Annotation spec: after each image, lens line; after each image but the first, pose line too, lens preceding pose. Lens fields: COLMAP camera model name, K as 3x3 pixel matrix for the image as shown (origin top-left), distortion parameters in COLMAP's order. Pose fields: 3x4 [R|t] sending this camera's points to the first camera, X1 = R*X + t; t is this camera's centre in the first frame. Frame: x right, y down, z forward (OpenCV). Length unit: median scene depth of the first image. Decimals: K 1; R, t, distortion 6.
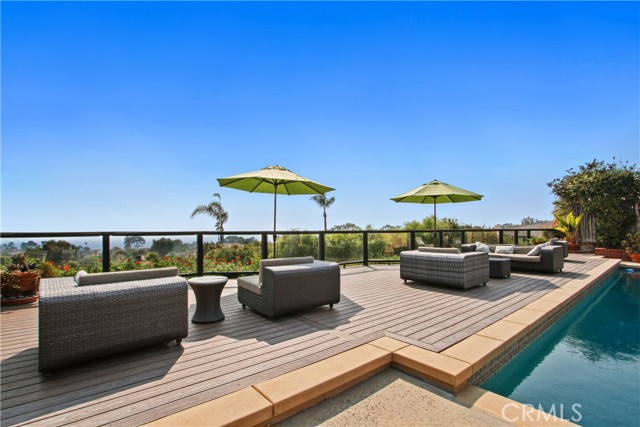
lens RADIAL K [[297.8, 0, 320.0], [0, 297.8, 219.5], [0, 0, 1]] dist [-0.012465, -0.000112]
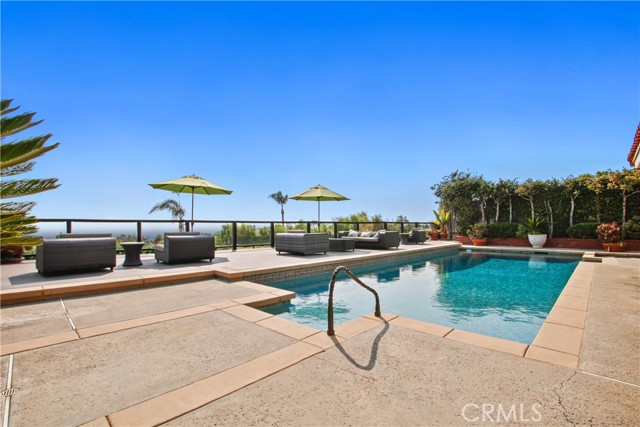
lens RADIAL K [[297.8, 0, 319.3], [0, 297.8, 213.8], [0, 0, 1]] dist [-0.012465, -0.000112]
pose [[0.995336, 0.005704, 0.096303, 0.193778], [-0.004674, 0.999929, -0.010920, 0.013452], [-0.096359, 0.010419, 0.995292, -0.301278]]
